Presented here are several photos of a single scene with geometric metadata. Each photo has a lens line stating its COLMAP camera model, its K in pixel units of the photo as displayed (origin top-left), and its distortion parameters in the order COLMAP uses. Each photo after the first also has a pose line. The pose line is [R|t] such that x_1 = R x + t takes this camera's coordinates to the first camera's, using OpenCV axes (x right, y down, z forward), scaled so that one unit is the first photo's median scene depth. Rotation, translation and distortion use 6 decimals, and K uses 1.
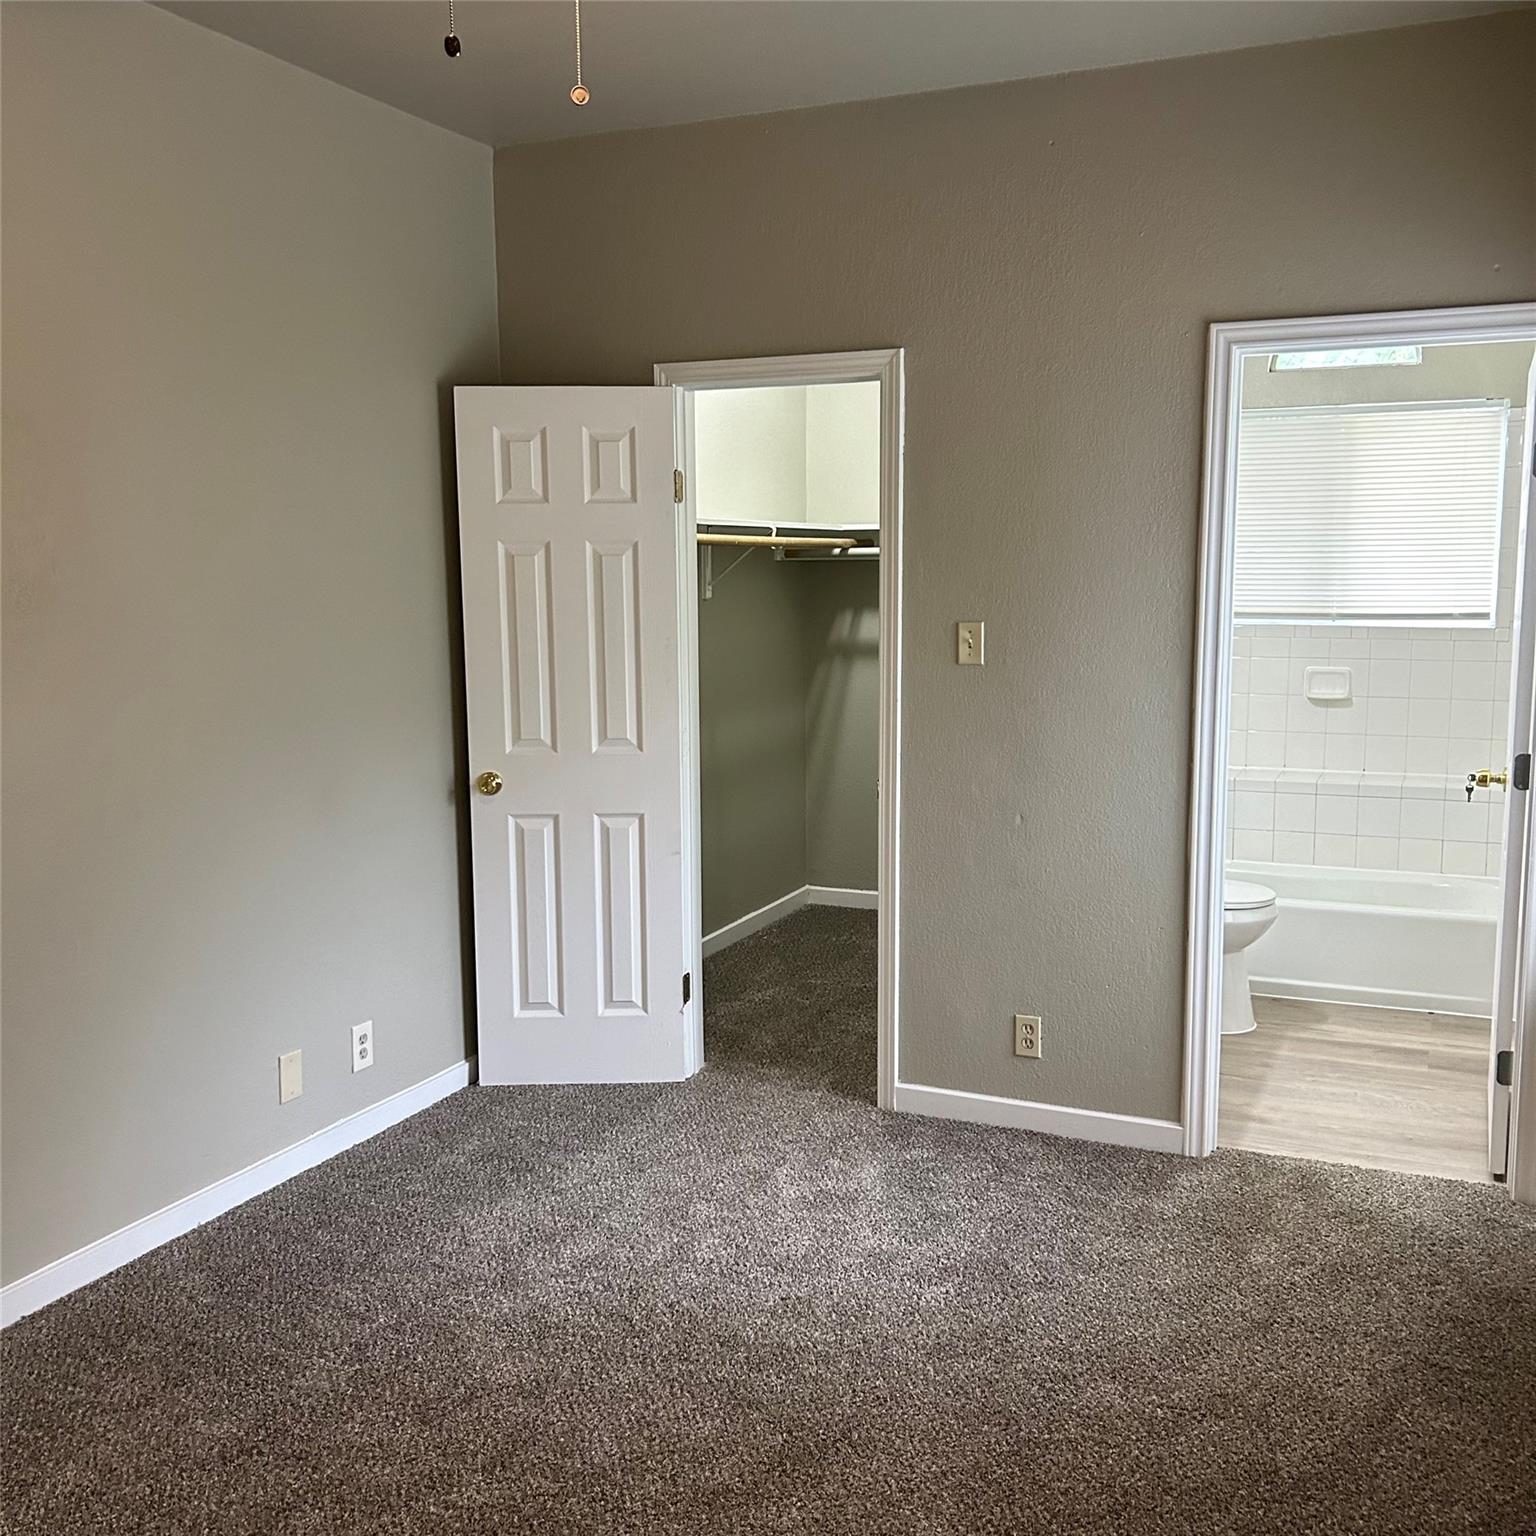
lens RADIAL K [[1458.2, 0, 778.0], [0, 1458.2, 778.2], [0, 0, 1]] dist [0.034864, 0.000000]
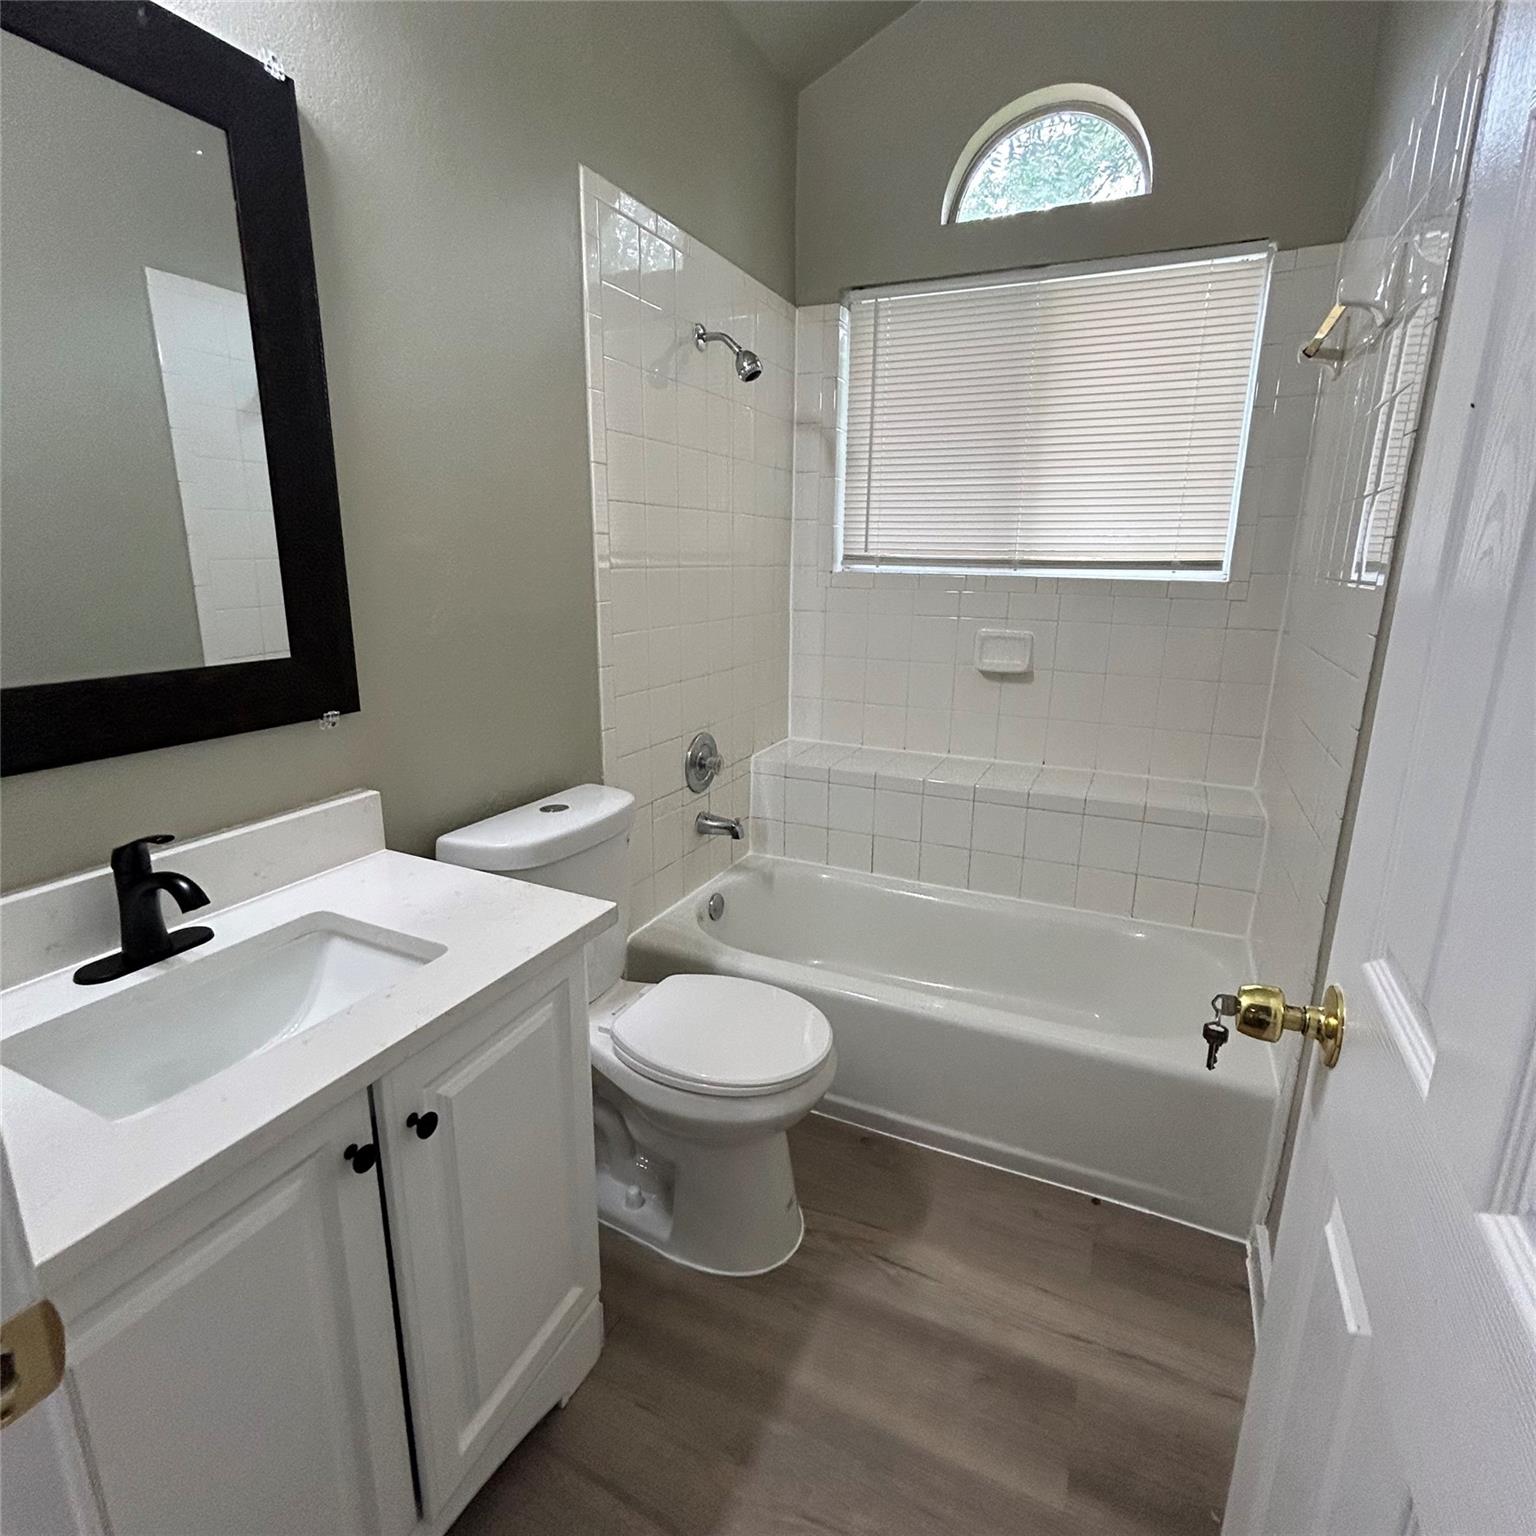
lens RADIAL K [[834.0, 0, 759.4], [0, 834.0, 766.4], [0, 0, 1]] dist [-0.005479, 0.004909]
pose [[0.999685, 0.025020, -0.001833, 0.371102], [-0.024676, 0.993860, 0.107855, -0.072389], [0.004520, -0.107776, 0.994165, 0.829630]]
